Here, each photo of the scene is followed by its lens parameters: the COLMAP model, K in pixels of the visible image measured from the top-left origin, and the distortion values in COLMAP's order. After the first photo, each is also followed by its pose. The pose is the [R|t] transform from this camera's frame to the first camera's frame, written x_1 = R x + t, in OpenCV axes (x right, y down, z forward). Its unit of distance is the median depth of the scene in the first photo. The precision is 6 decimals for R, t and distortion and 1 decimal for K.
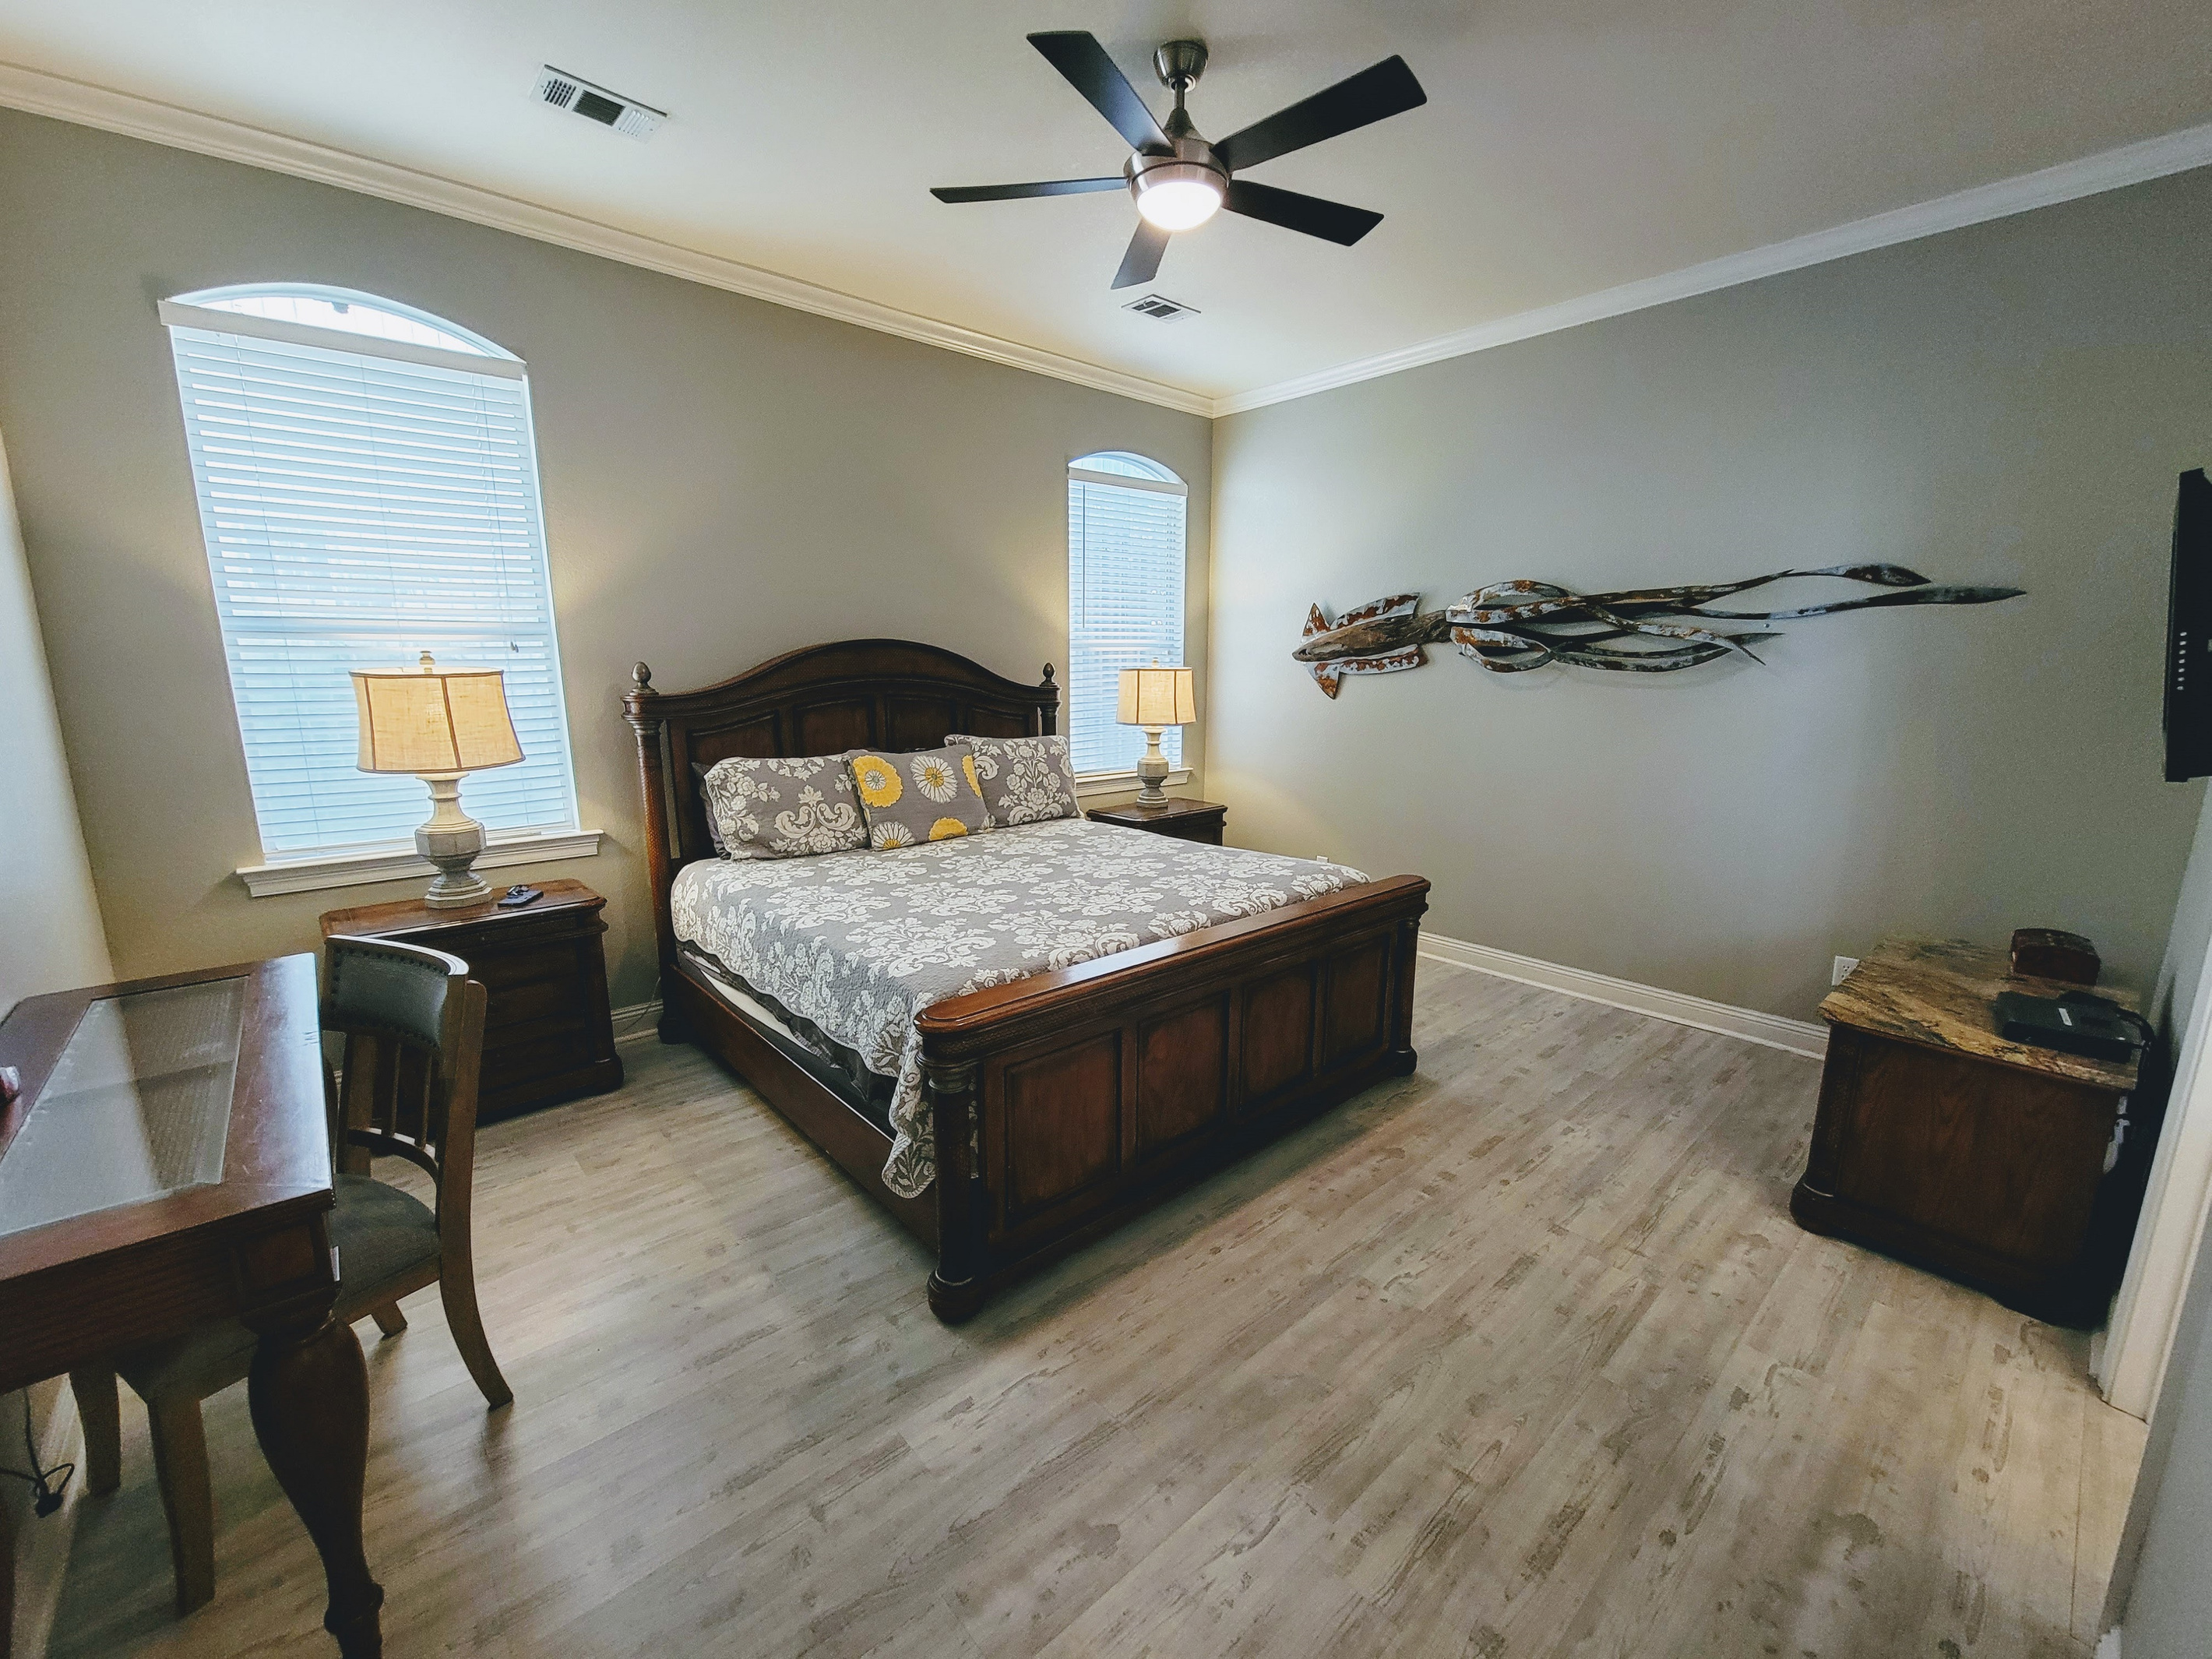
lens RADIAL K [[905.8, 0, 1117.0], [0, 905.8, 842.5], [0, 0, 1]] dist [0.004679, -0.005098]
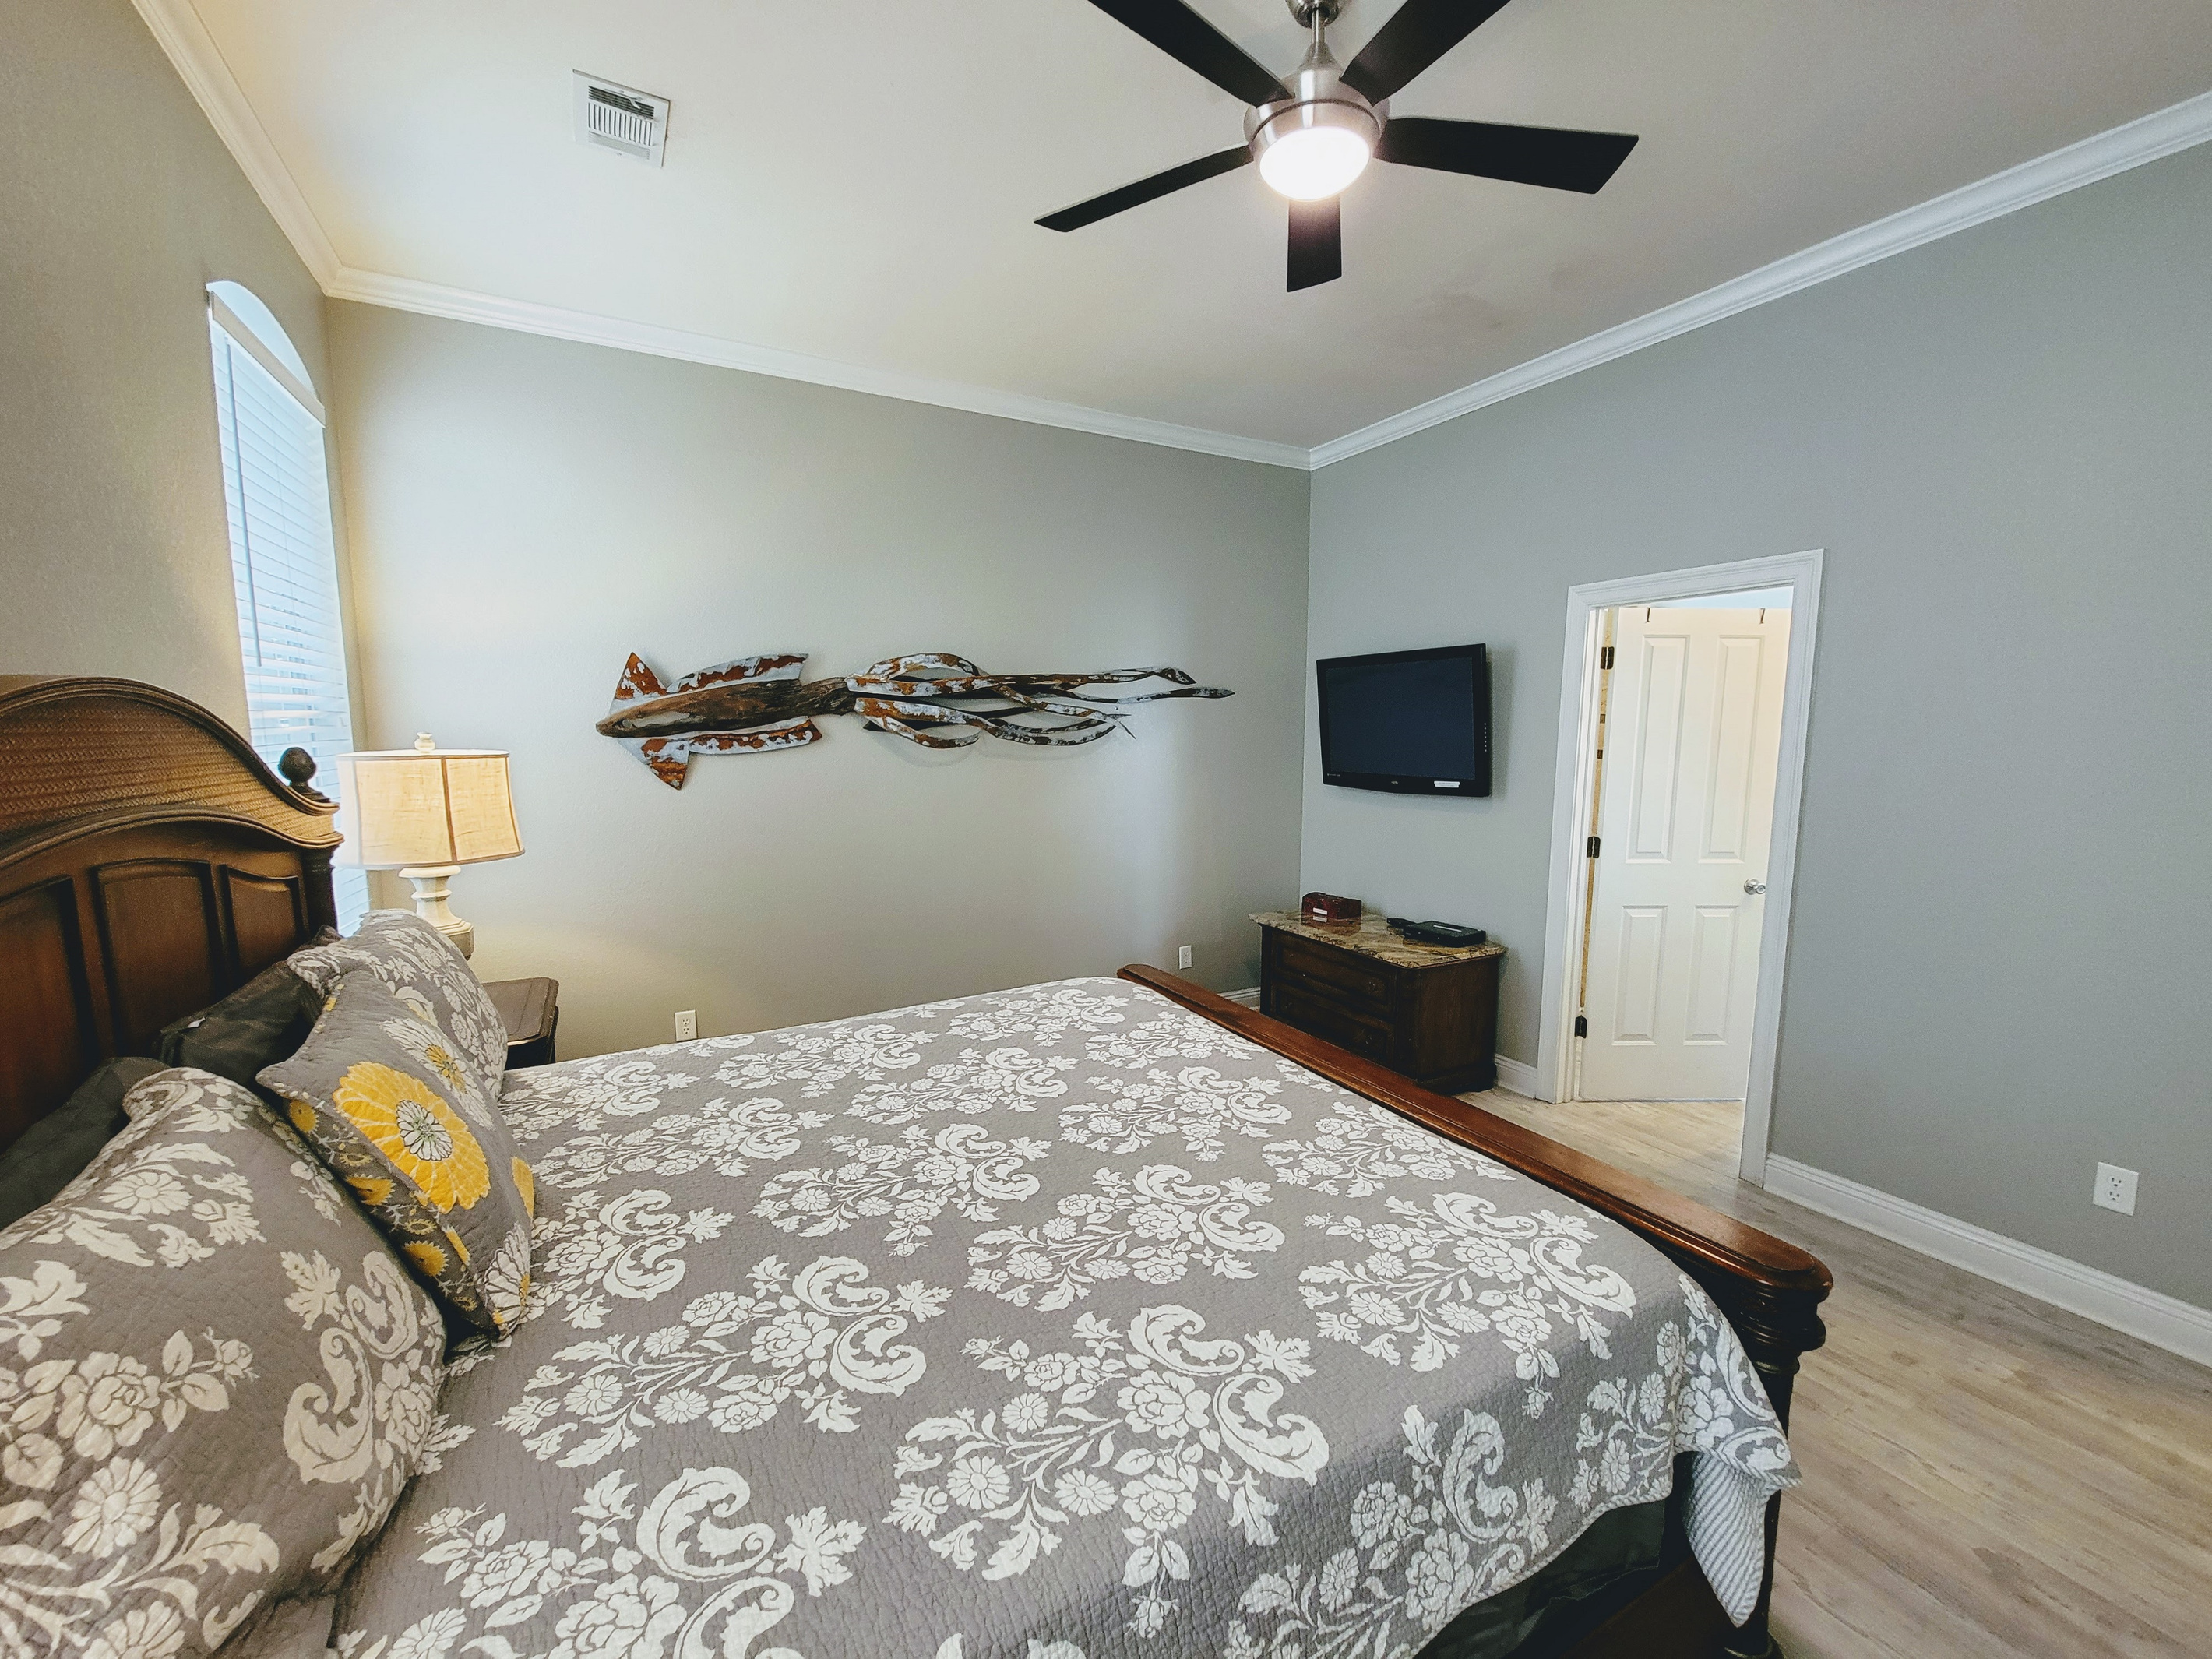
lens RADIAL K [[905.8, 0, 1117.0], [0, 905.8, 842.5], [0, 0, 1]] dist [0.004679, -0.005098]
pose [[0.226342, -0.118480, 0.966815, -0.428675], [0.190712, 0.978754, 0.075296, -0.122206], [-0.955195, 0.167340, 0.244129, 0.584647]]
